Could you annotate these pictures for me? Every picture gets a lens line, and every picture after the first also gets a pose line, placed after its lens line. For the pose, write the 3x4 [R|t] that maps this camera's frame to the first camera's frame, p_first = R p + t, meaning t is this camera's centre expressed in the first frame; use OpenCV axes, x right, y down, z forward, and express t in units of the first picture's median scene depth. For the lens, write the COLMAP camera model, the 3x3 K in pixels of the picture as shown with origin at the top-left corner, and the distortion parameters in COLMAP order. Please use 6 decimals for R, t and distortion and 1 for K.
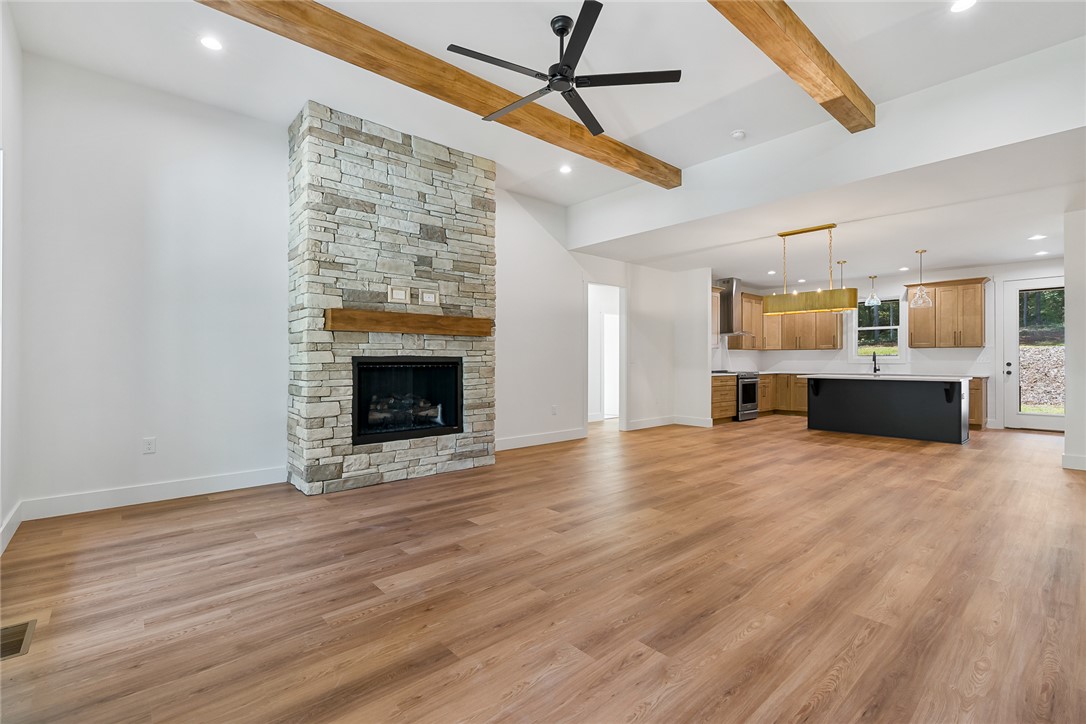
lens RADIAL K [[489.0, 0, 543.9], [0, 489.0, 357.9], [0, 0, 1]] dist [-0.001956, -0.000013]
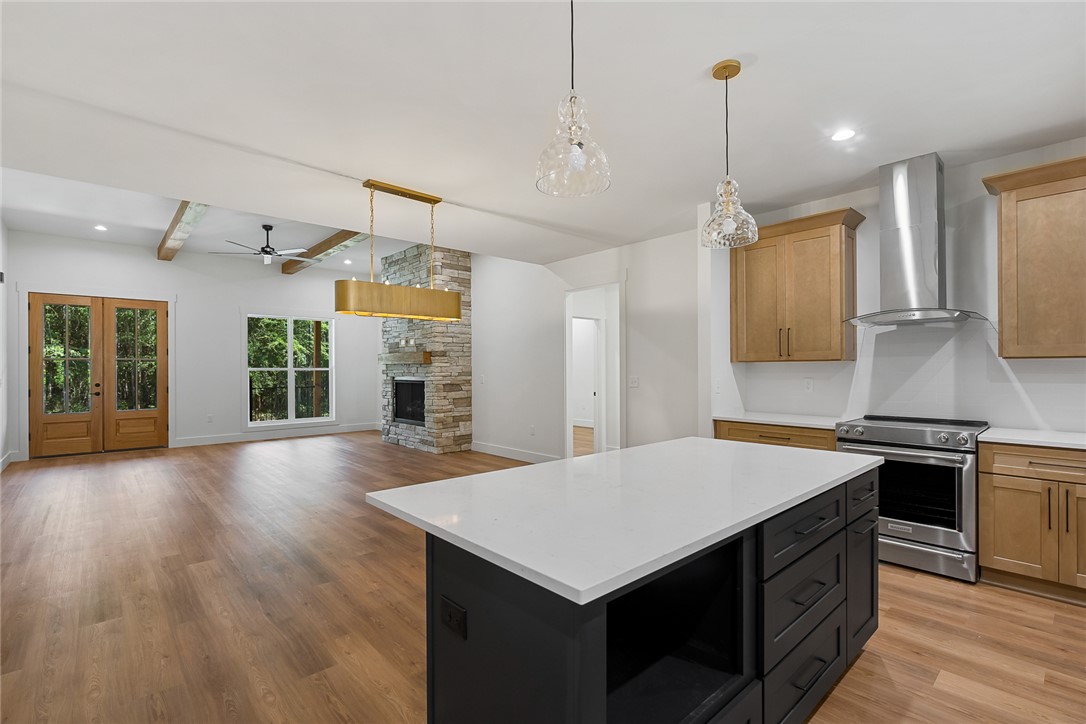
lens RADIAL K [[496.3, 0, 535.5], [0, 496.3, 369.7], [0, 0, 1]] dist [-0.001297, 0.000083]
pose [[0.006447, 0.001982, -0.999977, 1.459273], [0.008449, 0.999962, 0.002036, -0.027600], [0.999944, -0.008462, 0.006430, 1.411174]]
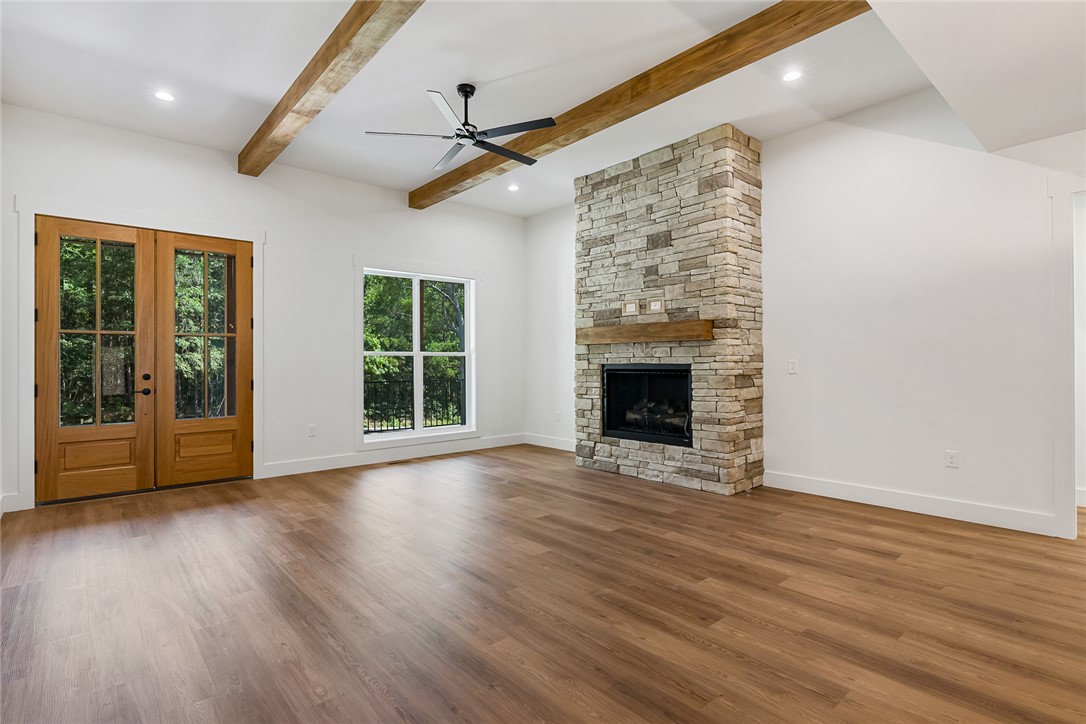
lens RADIAL K [[532.1, 0, 543.0], [0, 532.1, 362.0], [0, 0, 1]] dist [-0.004907, -0.000143]
pose [[-0.001382, -0.001069, -0.999998, 0.866092], [0.008740, 0.999961, -0.001081, -0.007579], [0.999961, -0.008741, -0.001373, 0.769245]]
